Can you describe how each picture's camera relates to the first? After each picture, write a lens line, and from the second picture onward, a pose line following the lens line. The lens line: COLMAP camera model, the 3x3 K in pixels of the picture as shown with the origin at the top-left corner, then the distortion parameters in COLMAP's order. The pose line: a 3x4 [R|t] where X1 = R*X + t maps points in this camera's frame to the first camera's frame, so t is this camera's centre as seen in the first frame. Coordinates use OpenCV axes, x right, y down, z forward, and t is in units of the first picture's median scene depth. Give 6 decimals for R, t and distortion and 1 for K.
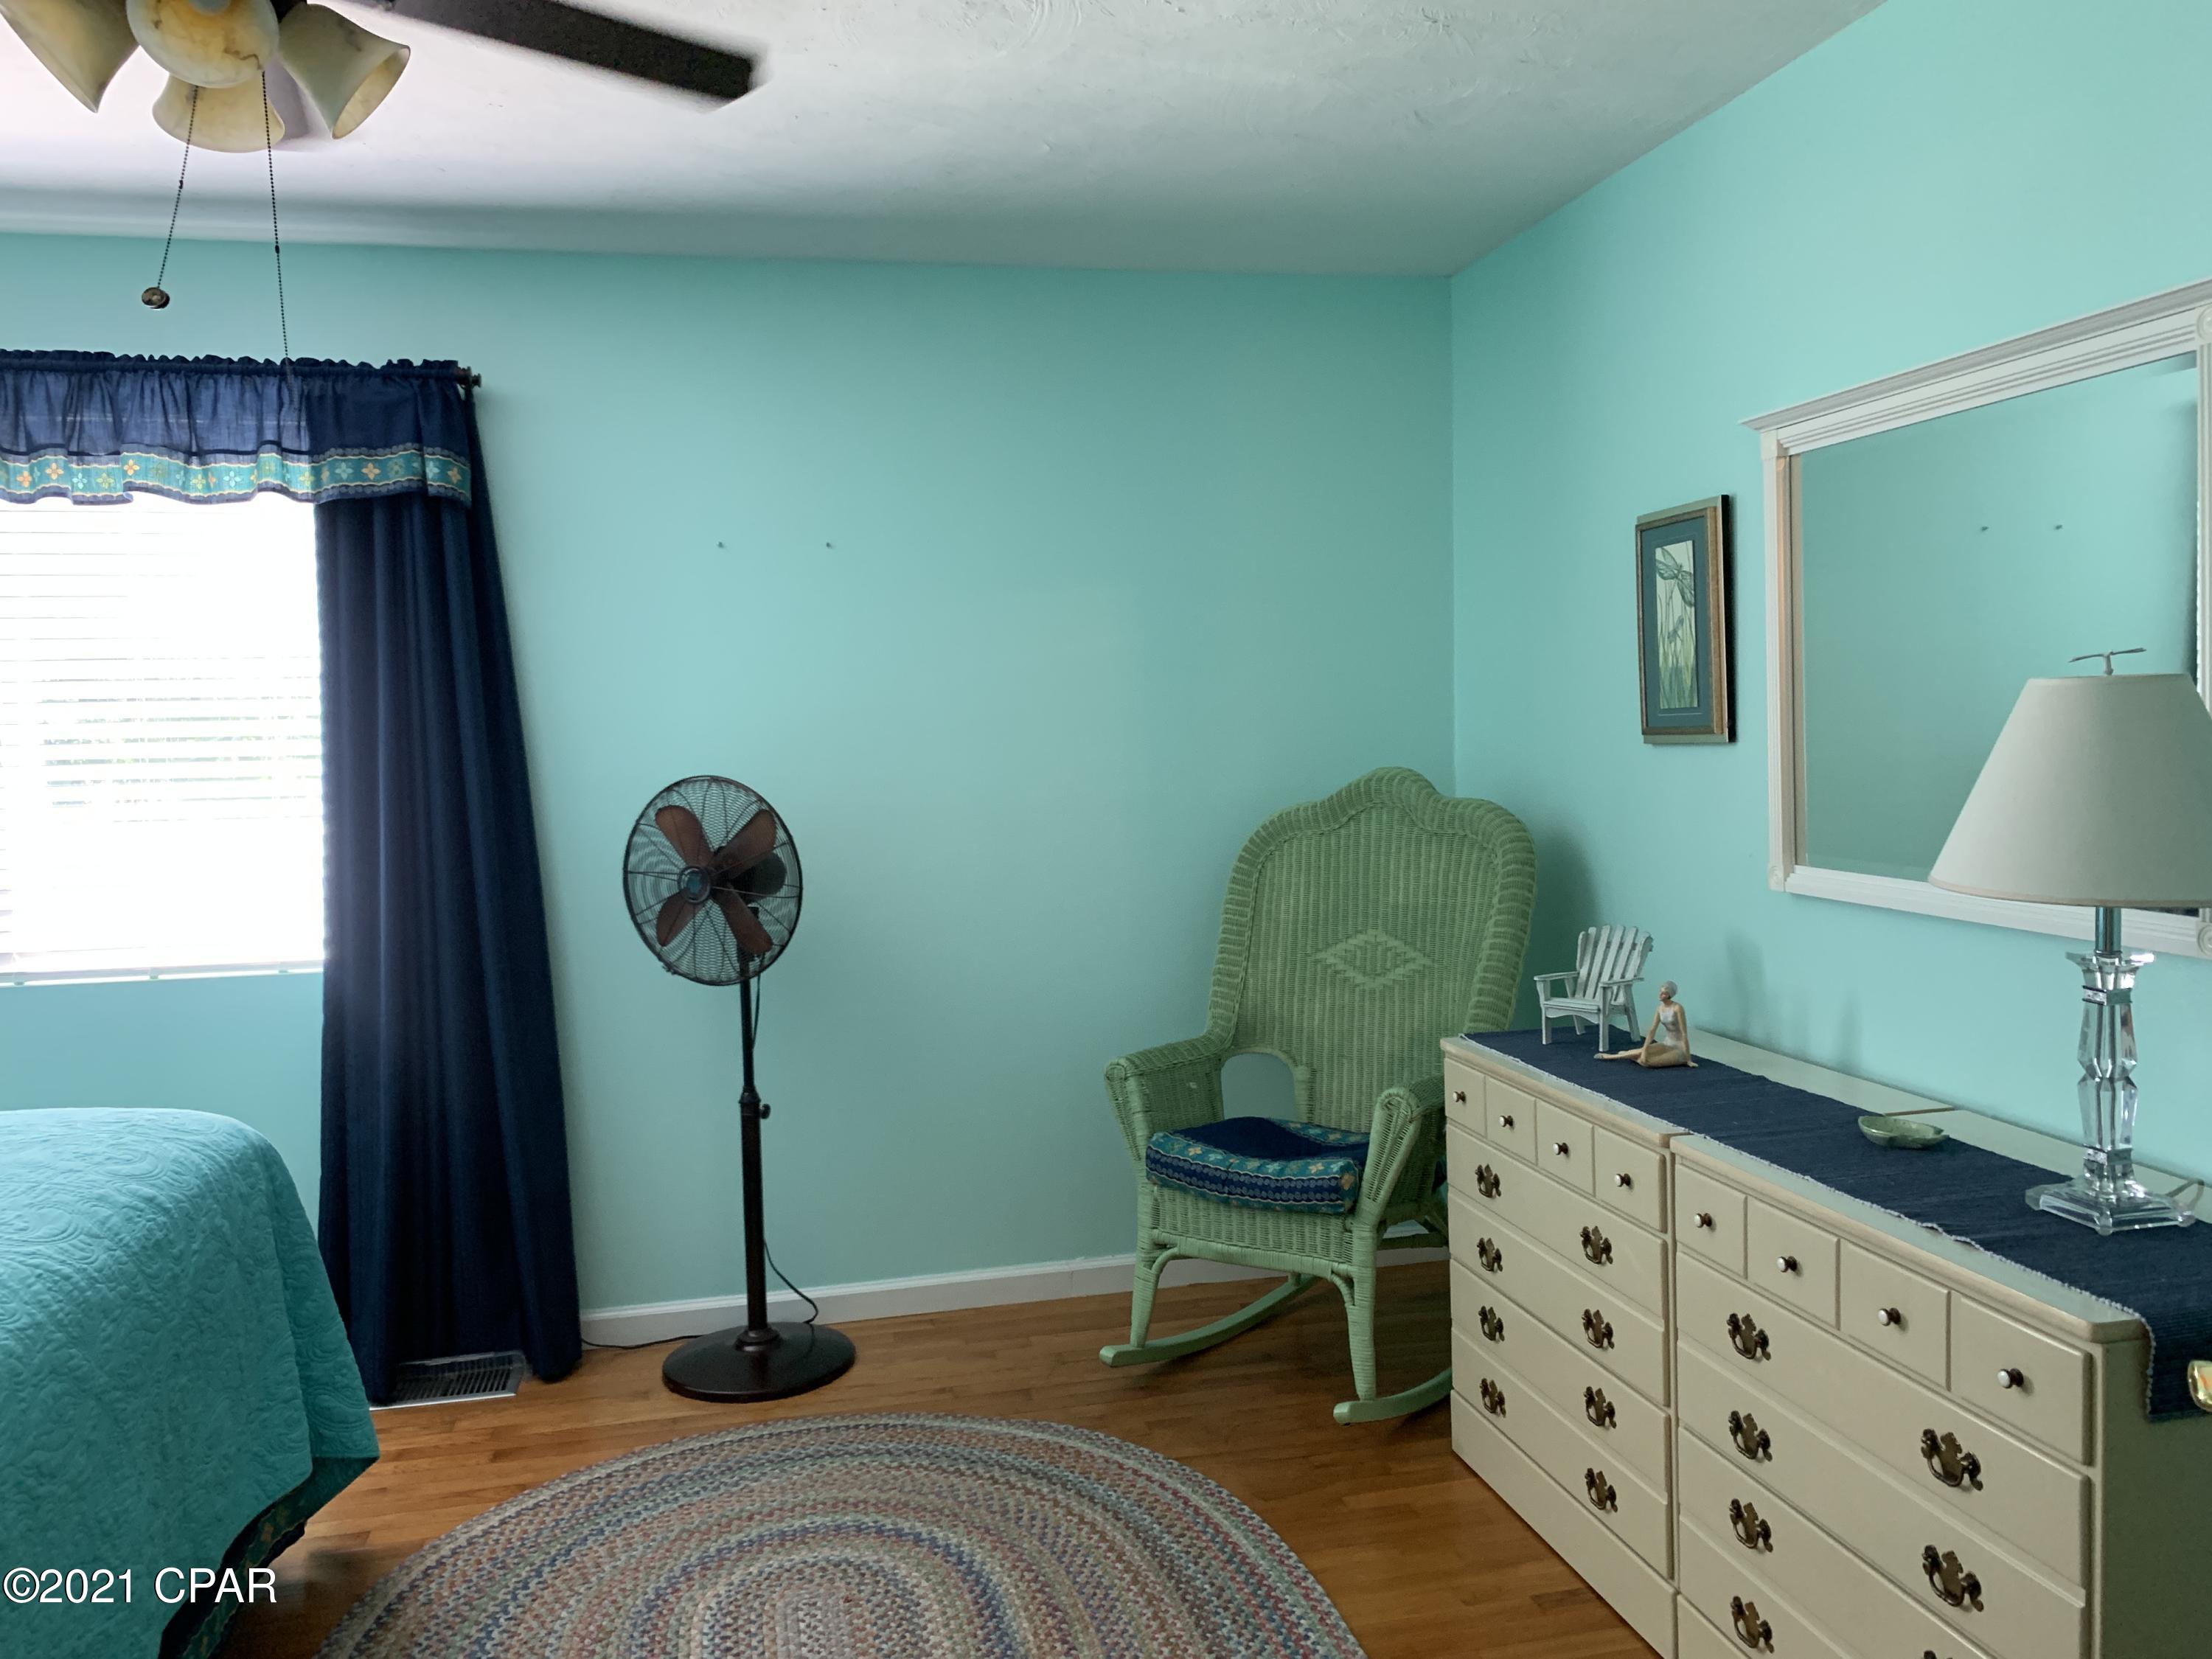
lens RADIAL K [[1681.9, 0, 1127.1], [0, 1681.9, 834.6], [0, 0, 1]] dist [0.049566, -0.074160]
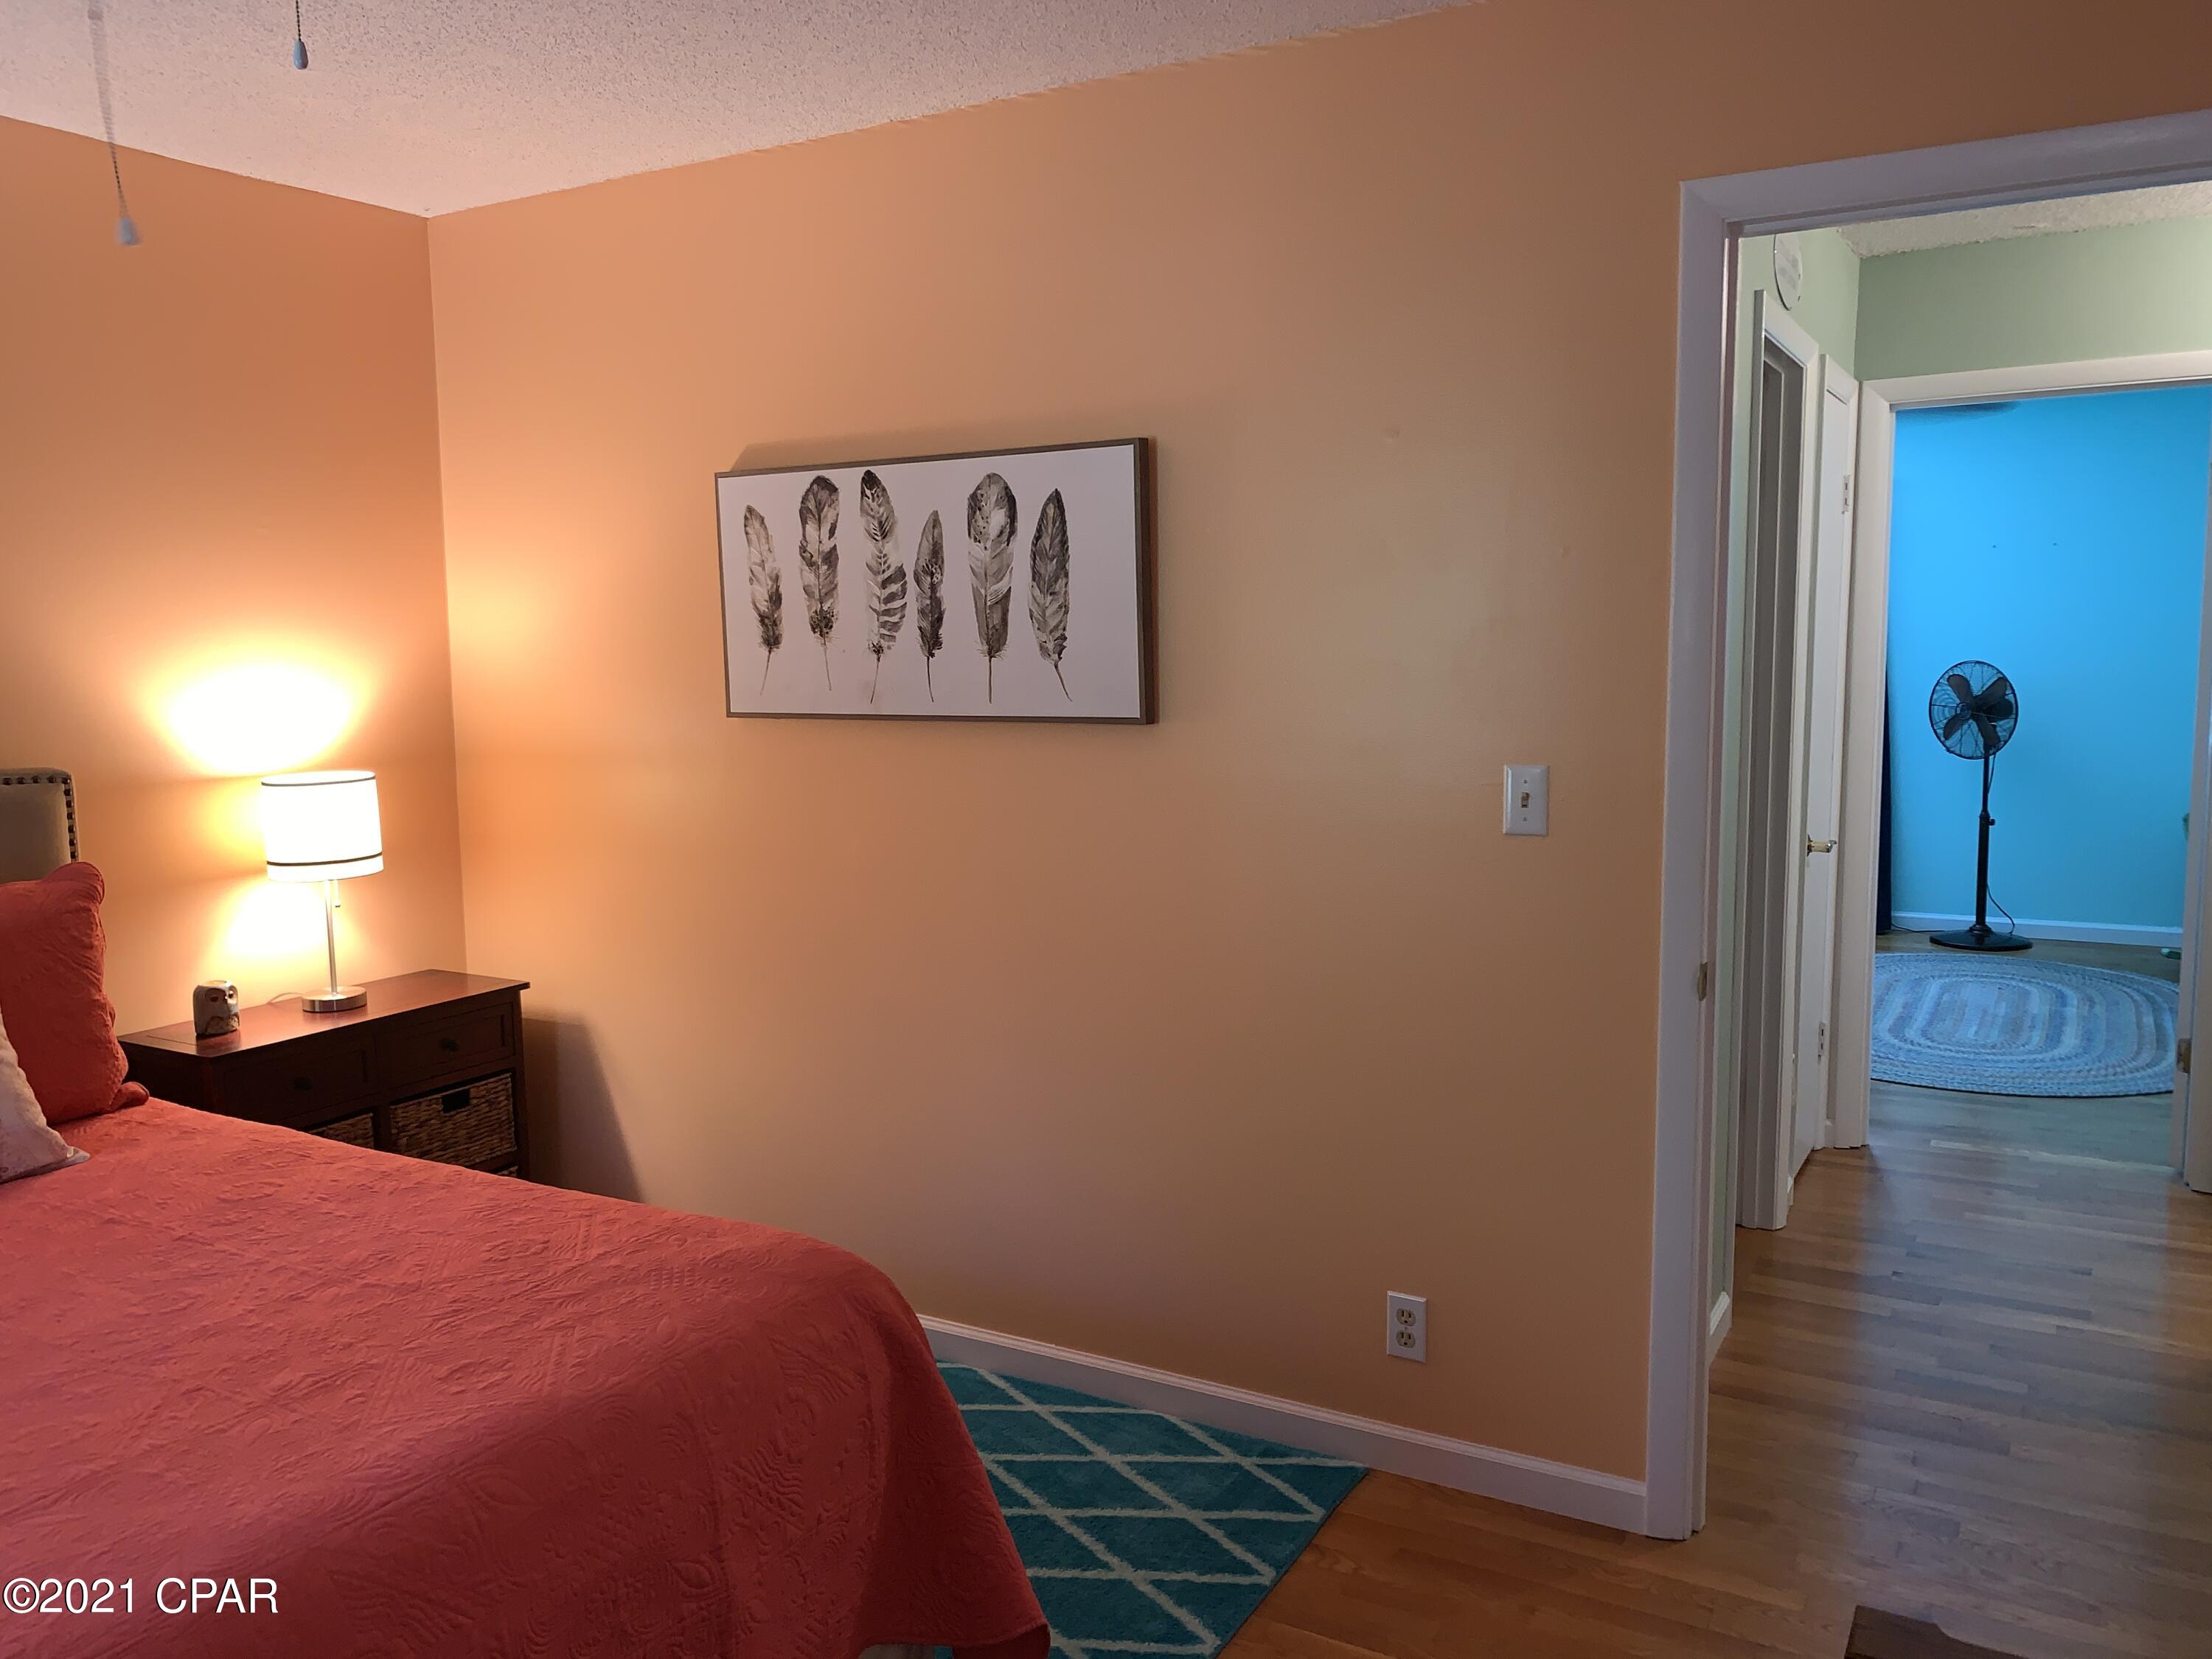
lens RADIAL K [[1681.9, 0, 1089.8], [0, 1681.9, 816.1], [0, 0, 1]] dist [0.049566, -0.074160]
pose [[0.742315, 0.079499, -0.665319, 0.359833], [-0.046437, 0.996653, 0.067279, 0.068306], [0.668440, -0.019047, 0.743522, -1.335165]]
